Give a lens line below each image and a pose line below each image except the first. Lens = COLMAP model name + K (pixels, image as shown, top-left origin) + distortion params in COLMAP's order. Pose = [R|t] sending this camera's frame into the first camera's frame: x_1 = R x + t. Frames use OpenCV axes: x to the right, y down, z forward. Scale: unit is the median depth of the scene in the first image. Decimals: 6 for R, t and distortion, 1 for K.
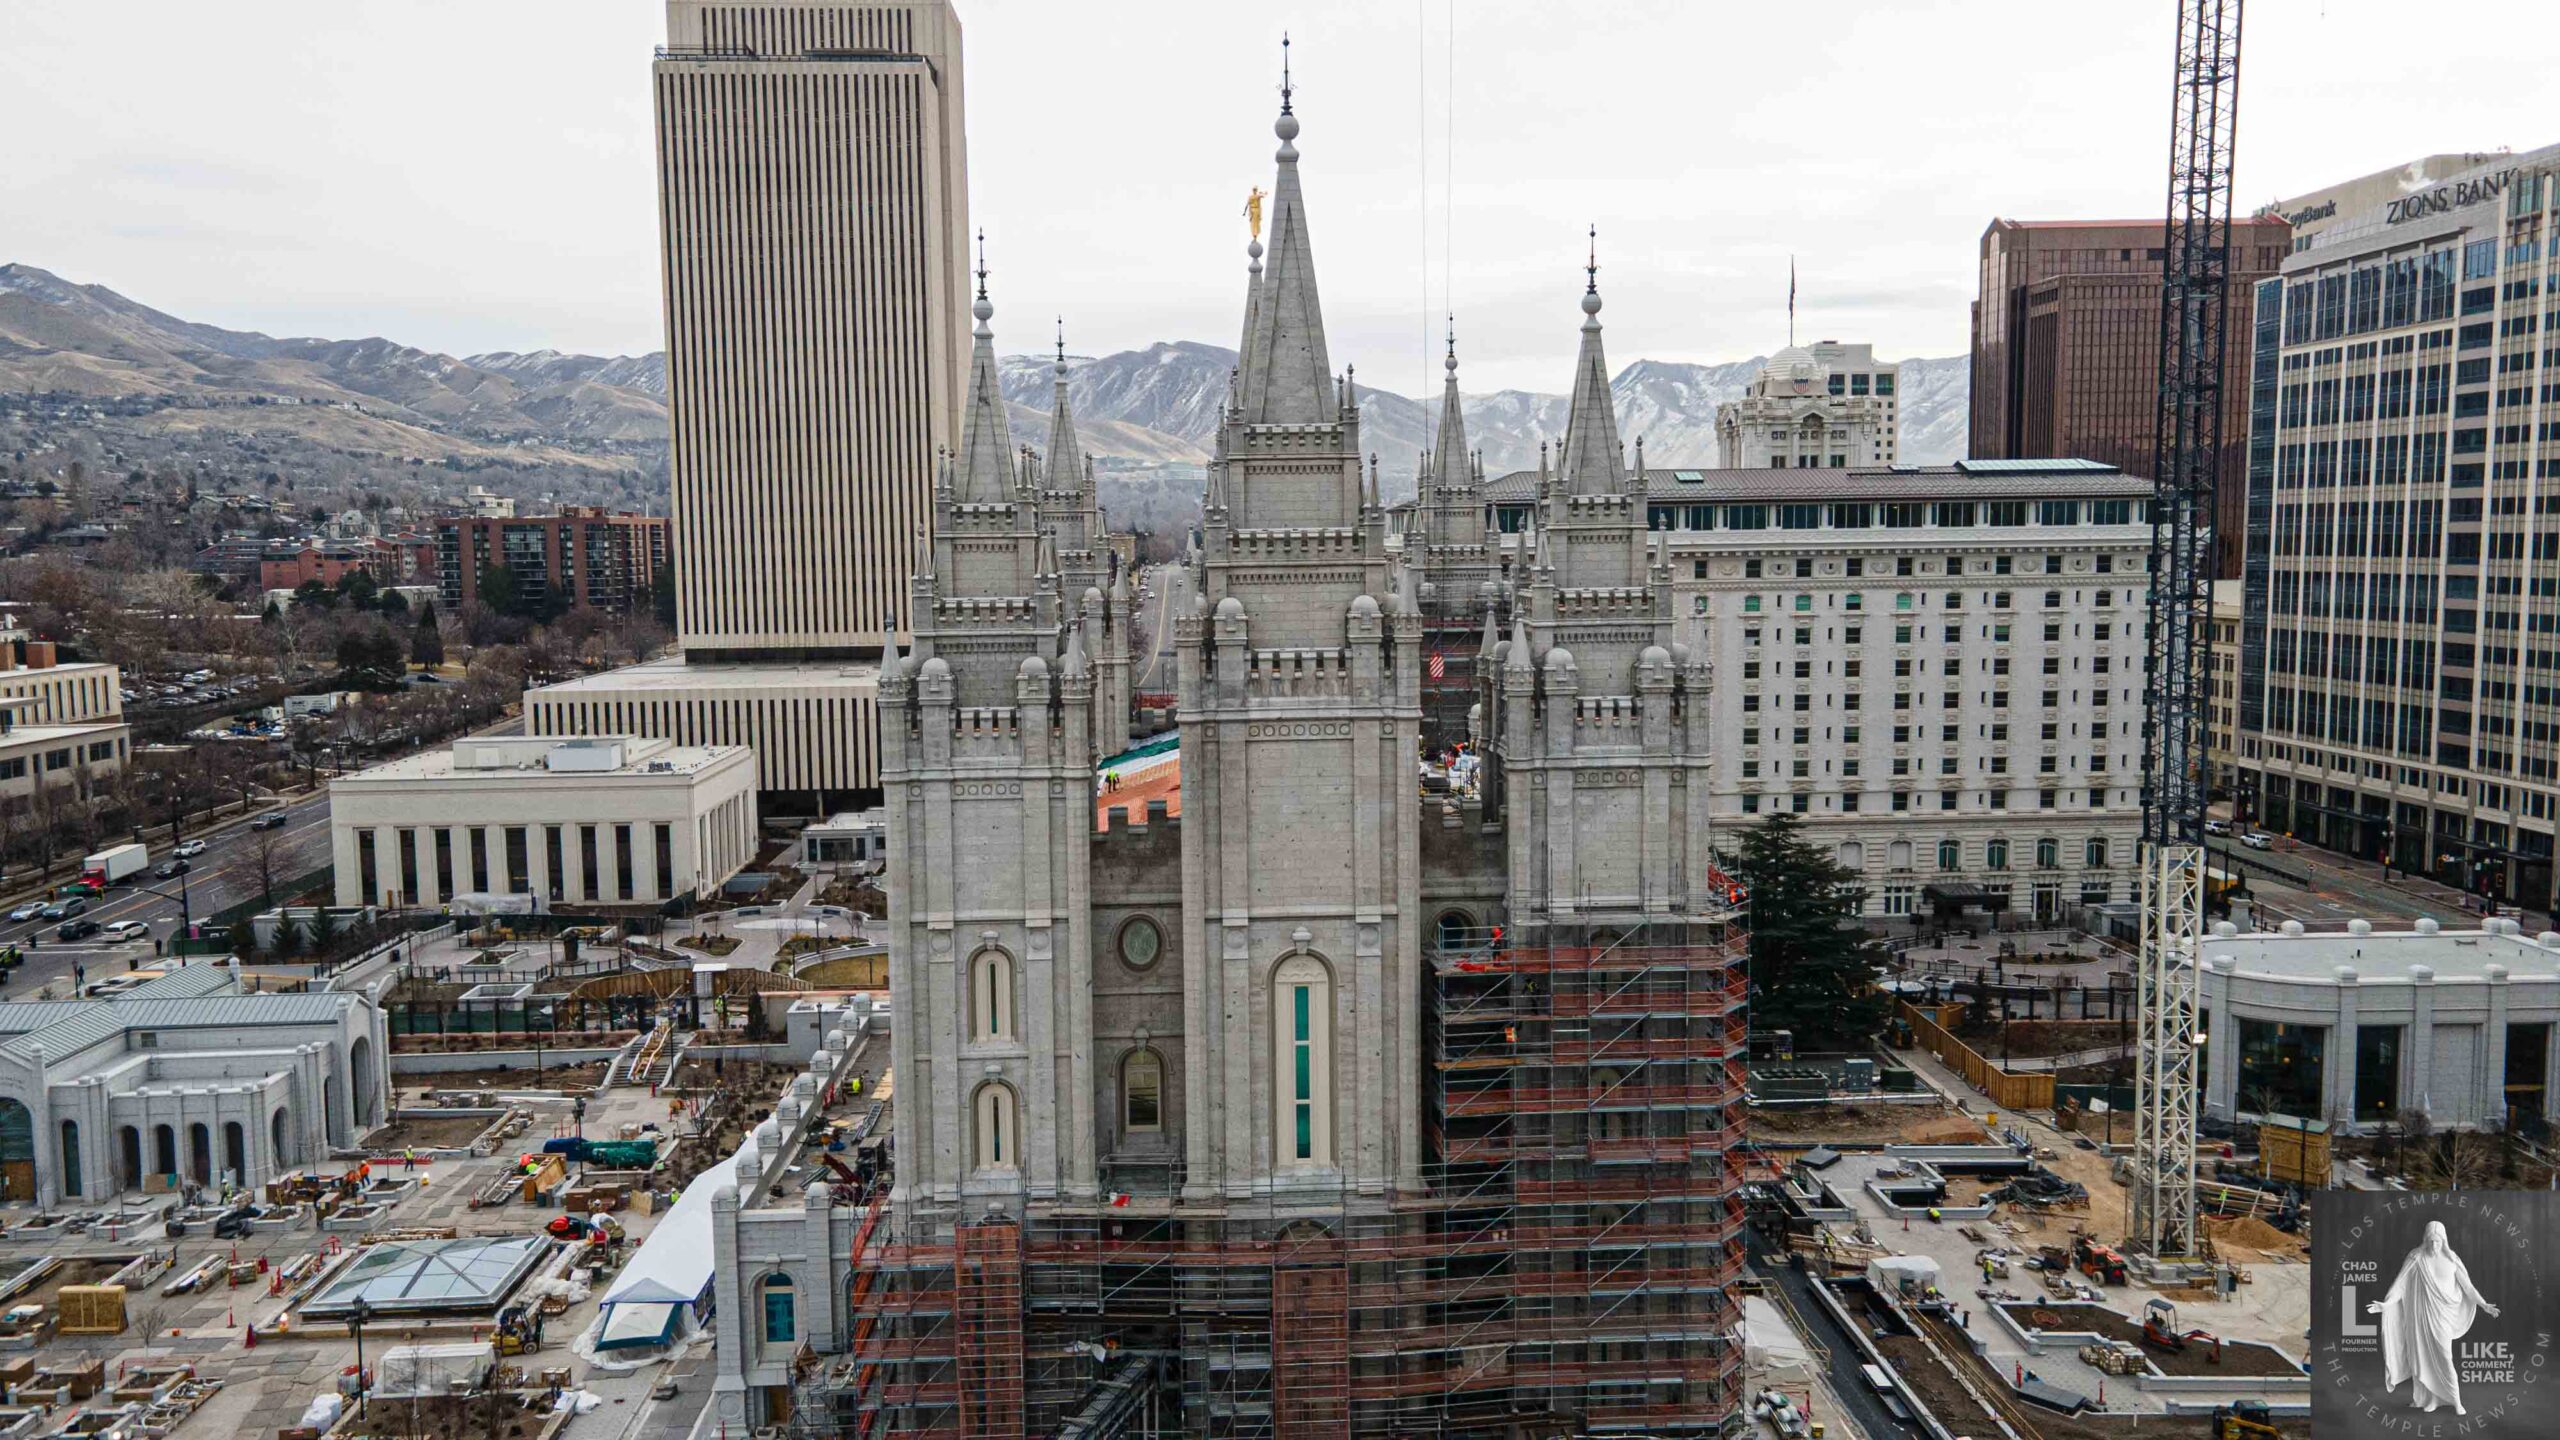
lens RADIAL K [[1867.0, 0, 1273.9], [0, 1867.0, 715.1], [0, 0, 1]] dist [0.022750, 0.037783]
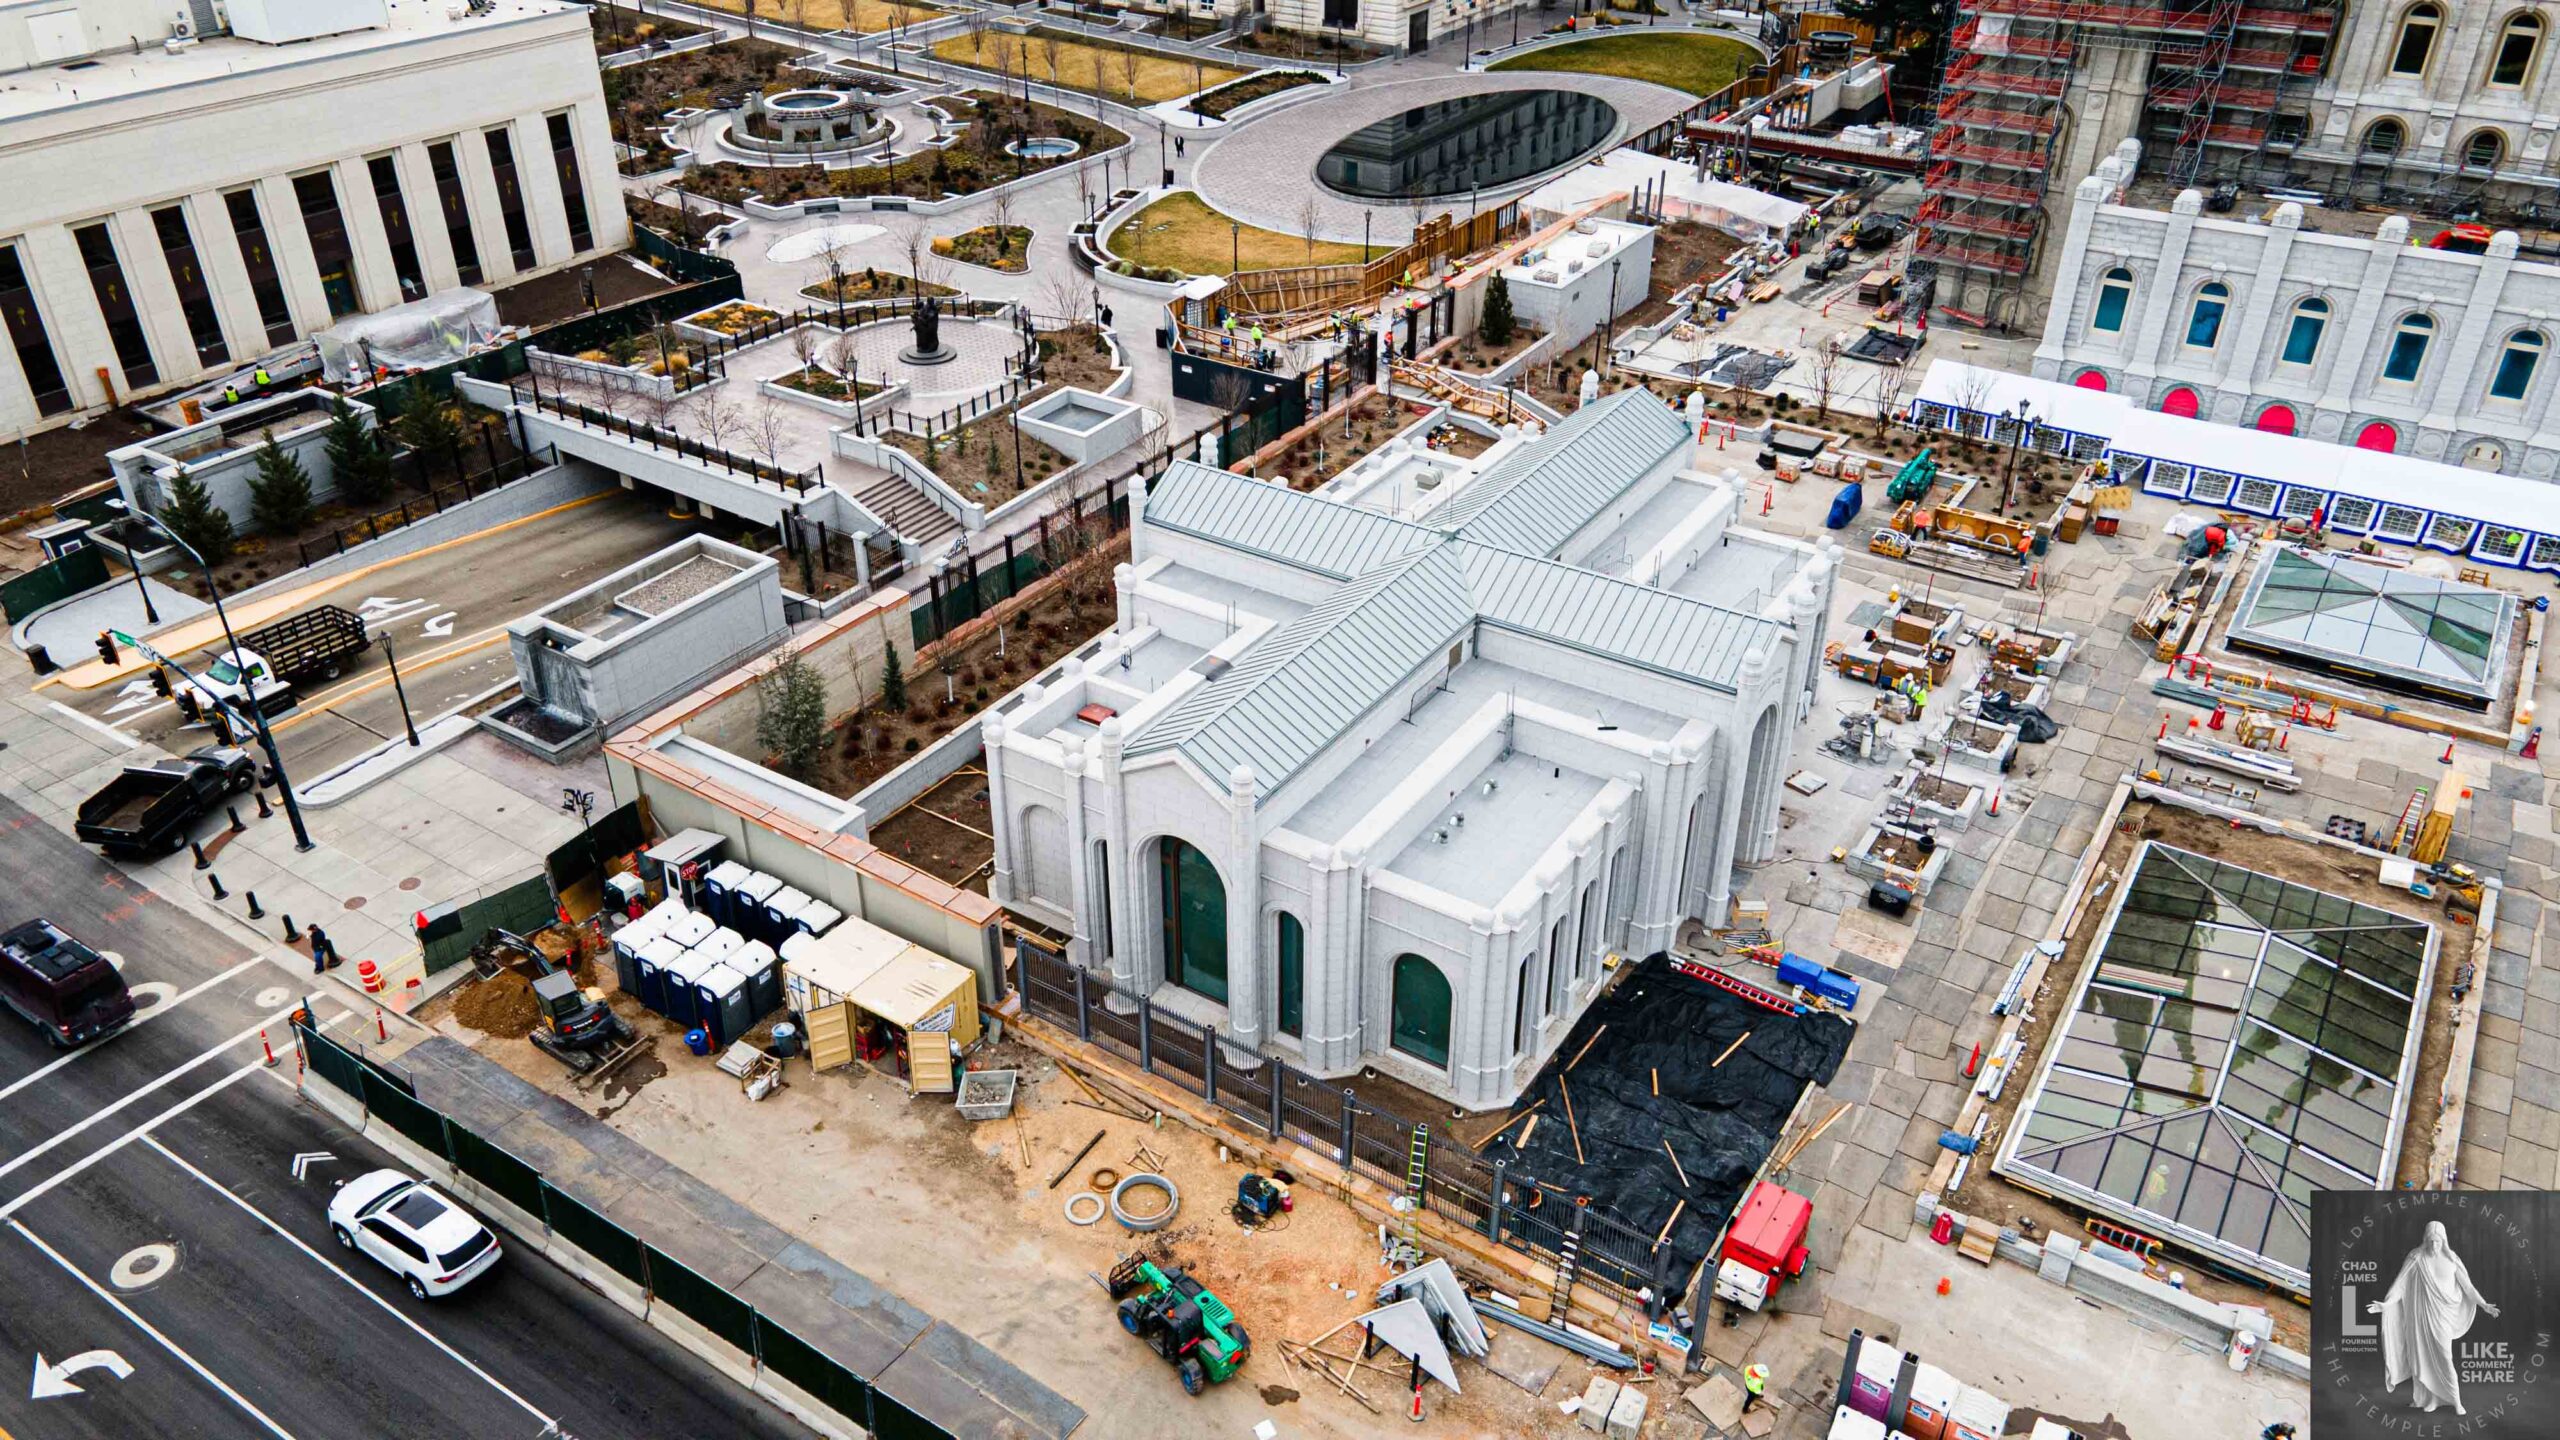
lens RADIAL K [[1867.0, 0, 1271.7], [0, 1867.0, 713.1], [0, 0, 1]] dist [0.022750, 0.037783]
pose [[0.582415, -0.414798, 0.699097, -0.665540], [0.071564, 0.882836, 0.464197, -0.026983], [-0.809736, -0.220325, 0.543861, 0.503291]]
